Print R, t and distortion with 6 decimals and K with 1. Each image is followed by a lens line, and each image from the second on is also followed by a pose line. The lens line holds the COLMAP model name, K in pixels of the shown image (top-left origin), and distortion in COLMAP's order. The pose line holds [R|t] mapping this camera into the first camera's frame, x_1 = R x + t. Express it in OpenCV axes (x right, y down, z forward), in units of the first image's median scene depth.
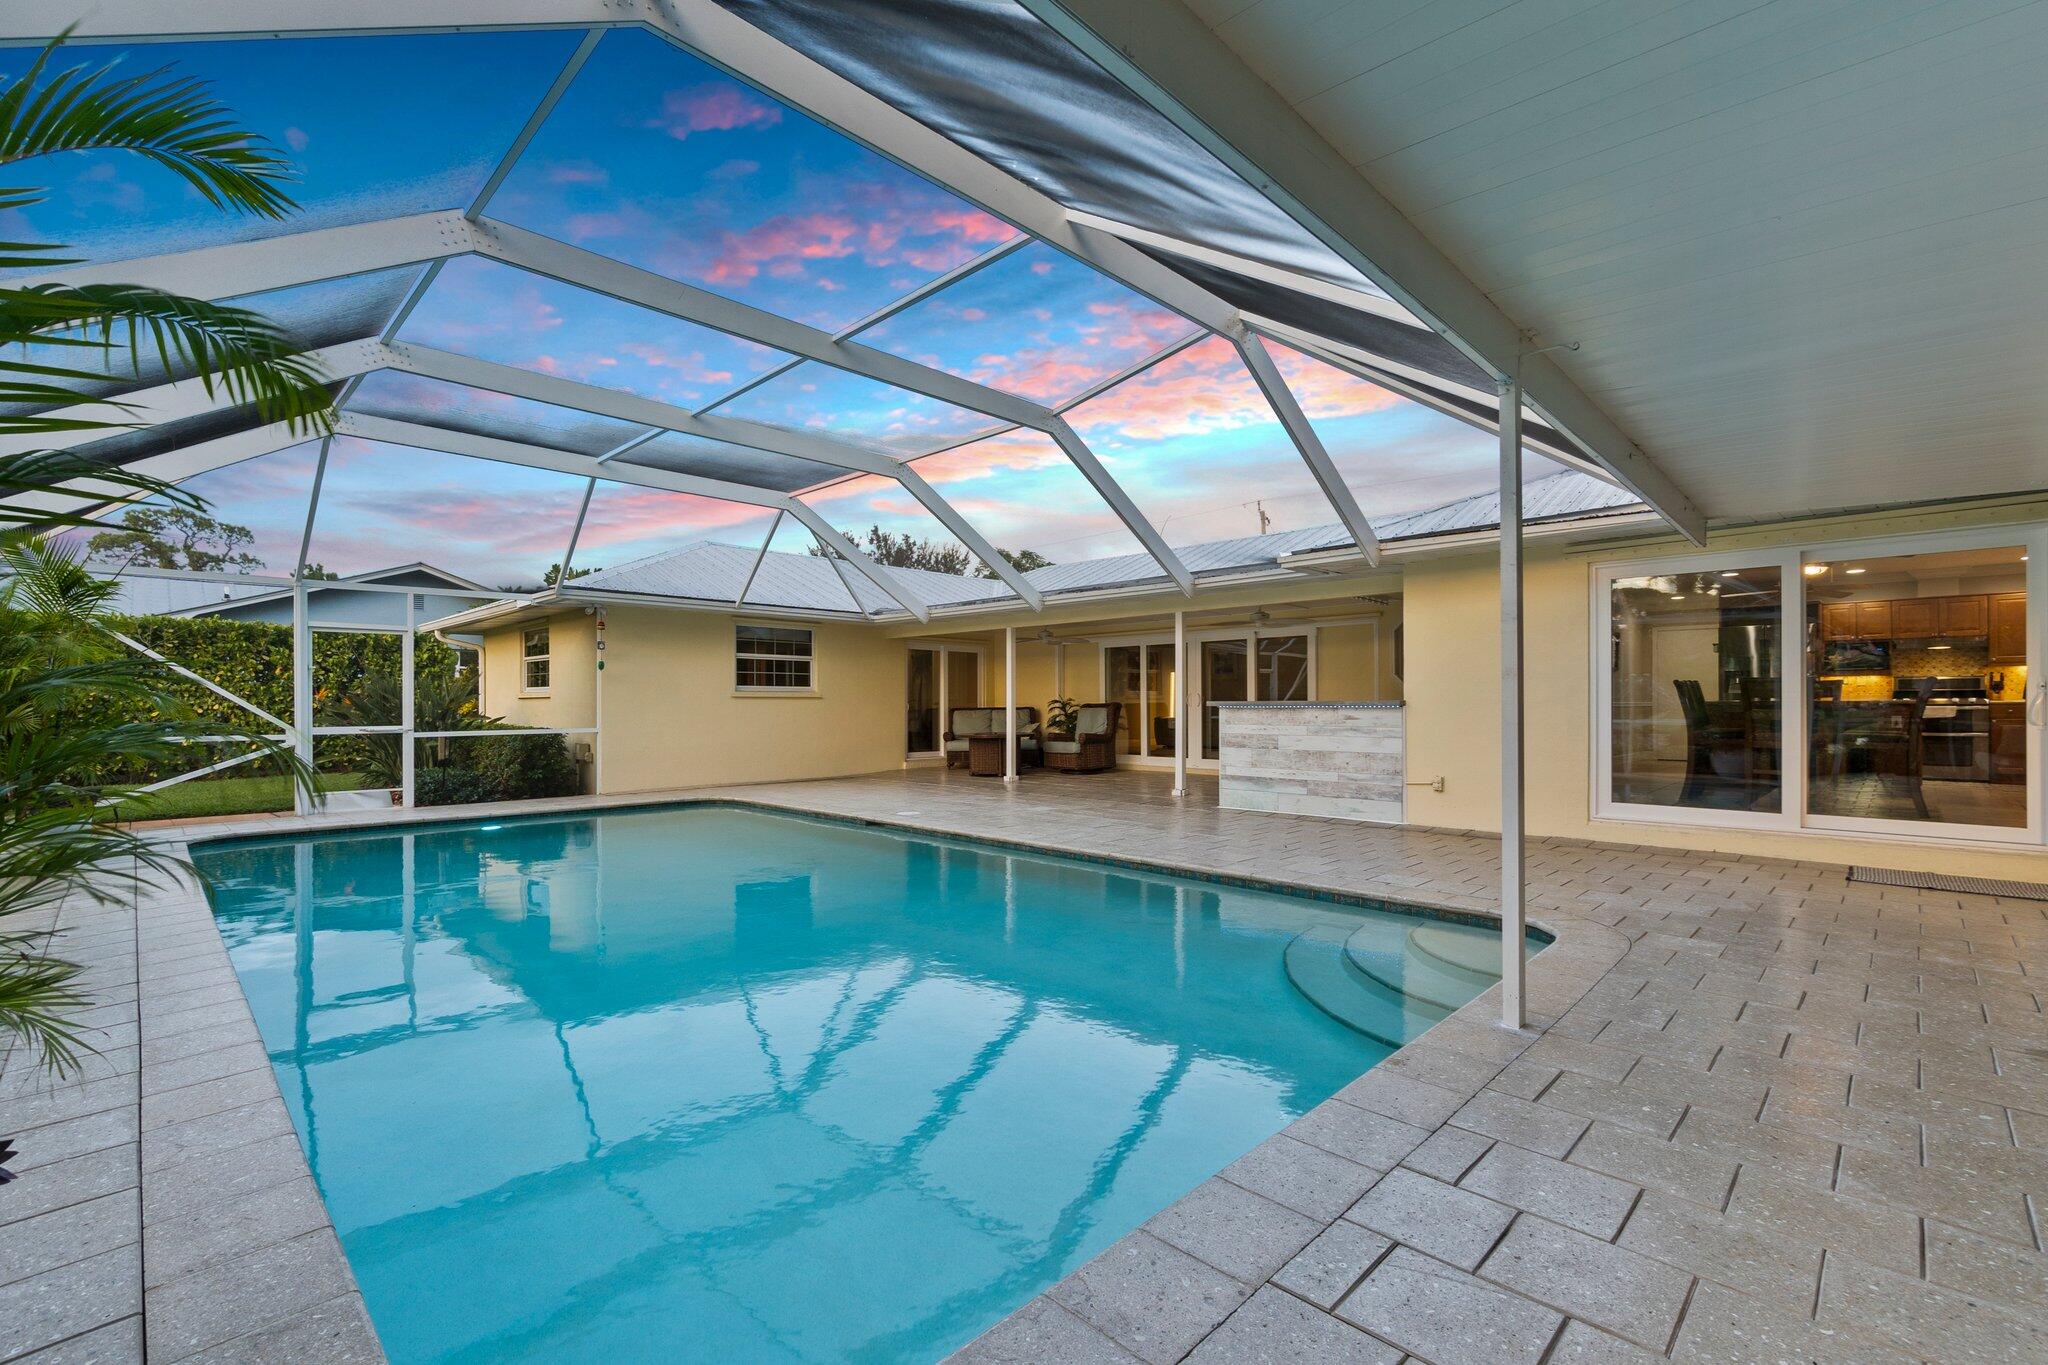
lens RADIAL K [[890.8, 0, 1024.0], [0, 890.8, 682.5], [0, 0, 1]] dist [0.000024, -0.000090]
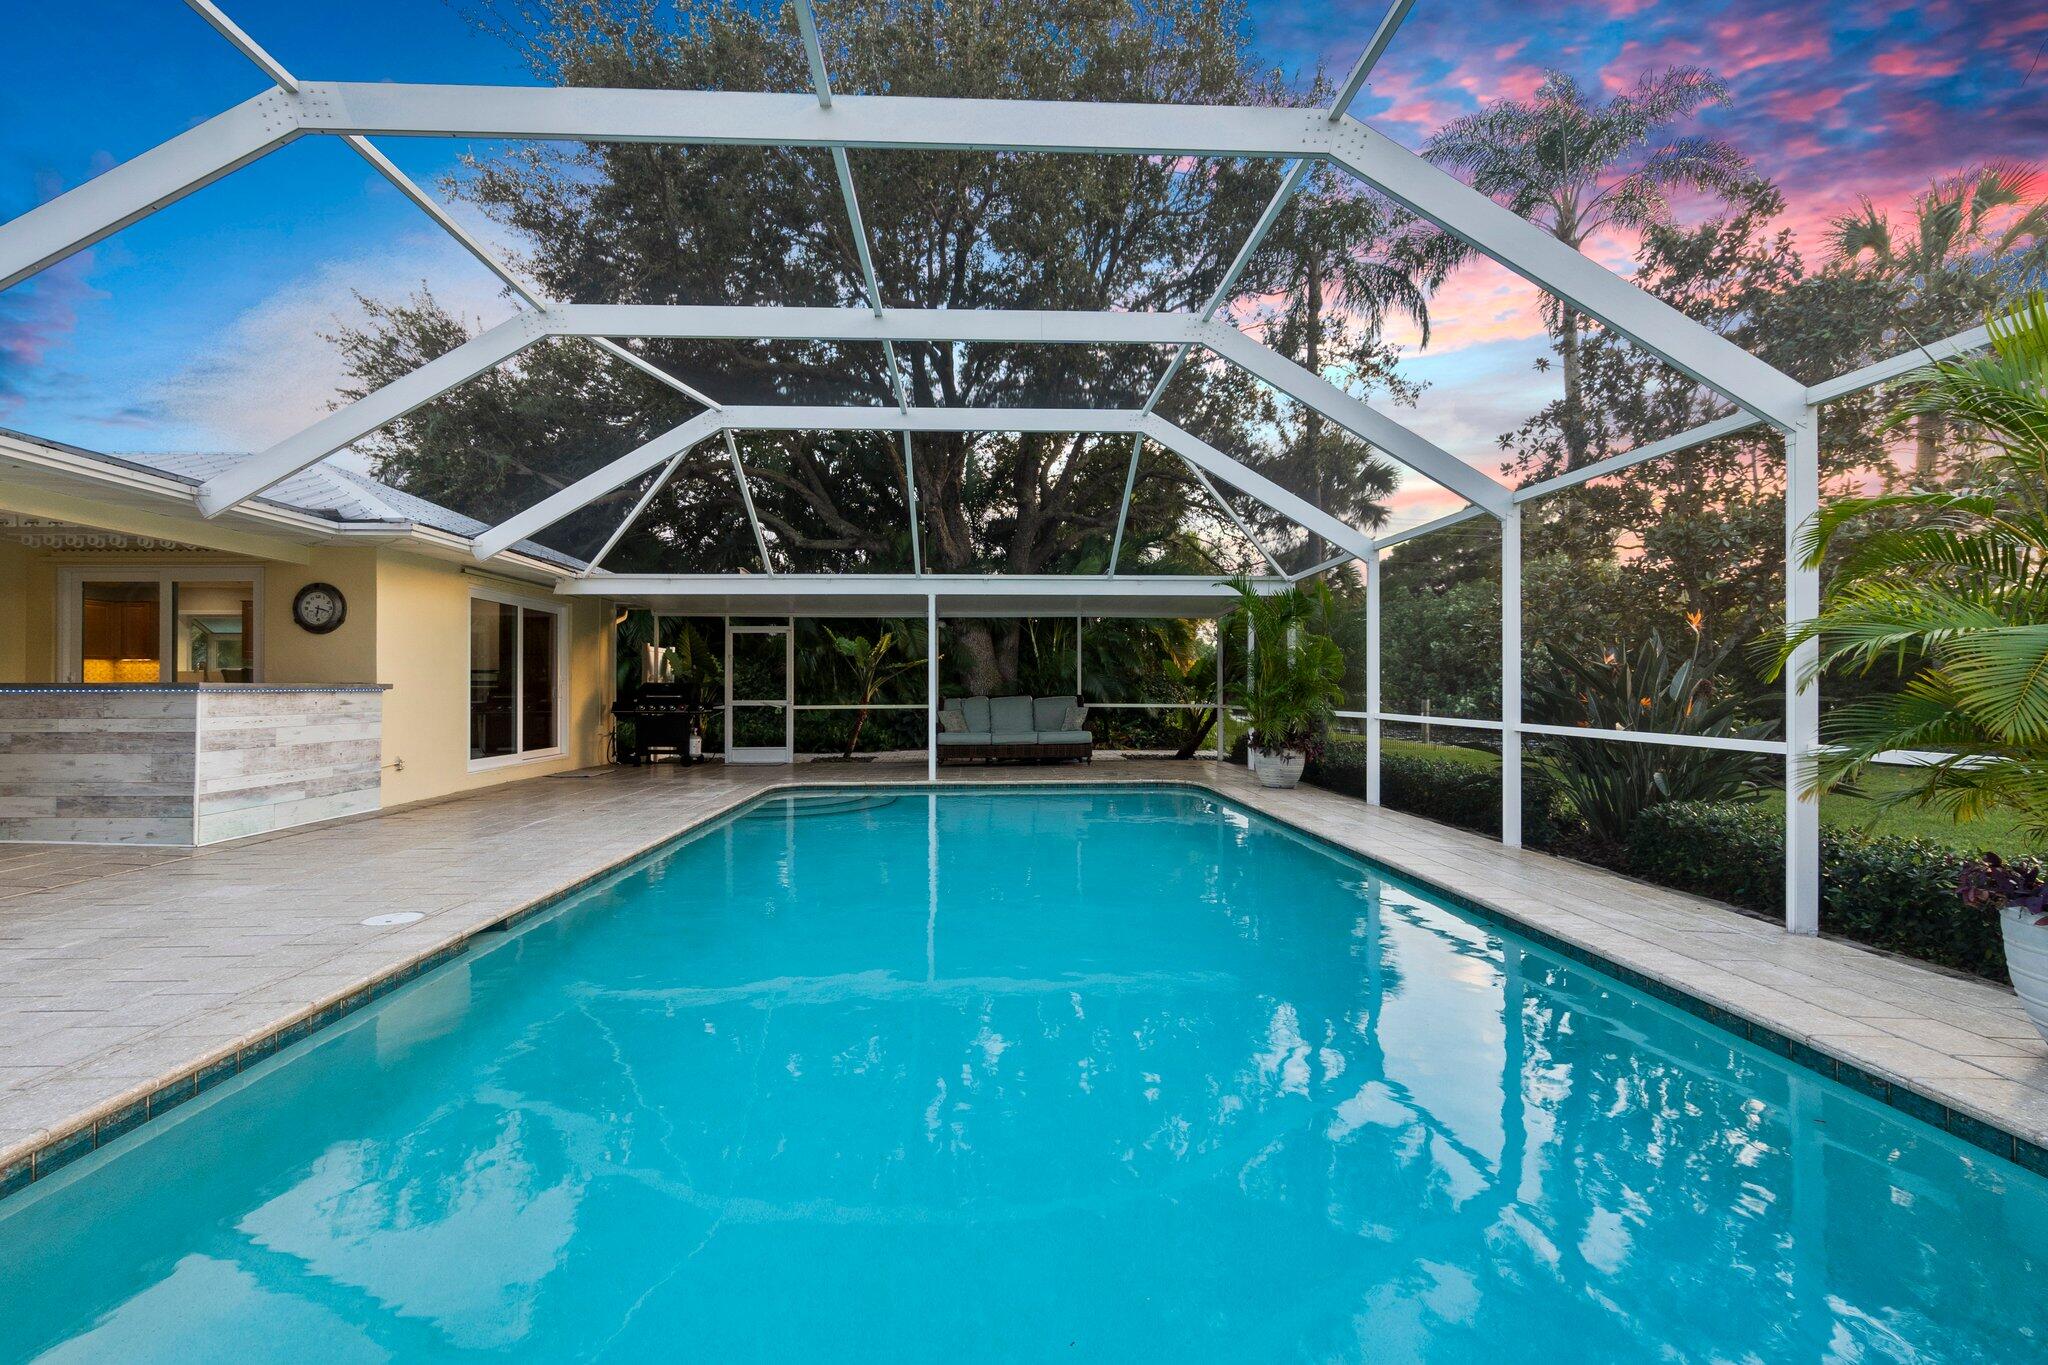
lens RADIAL K [[890.8, 0, 1024.0], [0, 890.8, 682.5], [0, 0, 1]] dist [0.000024, -0.000090]
pose [[-0.740061, 0.007220, 0.672501, -0.700015], [-0.014330, 0.999546, -0.026500, 0.031659], [-0.672387, -0.029249, -0.739621, 1.141362]]
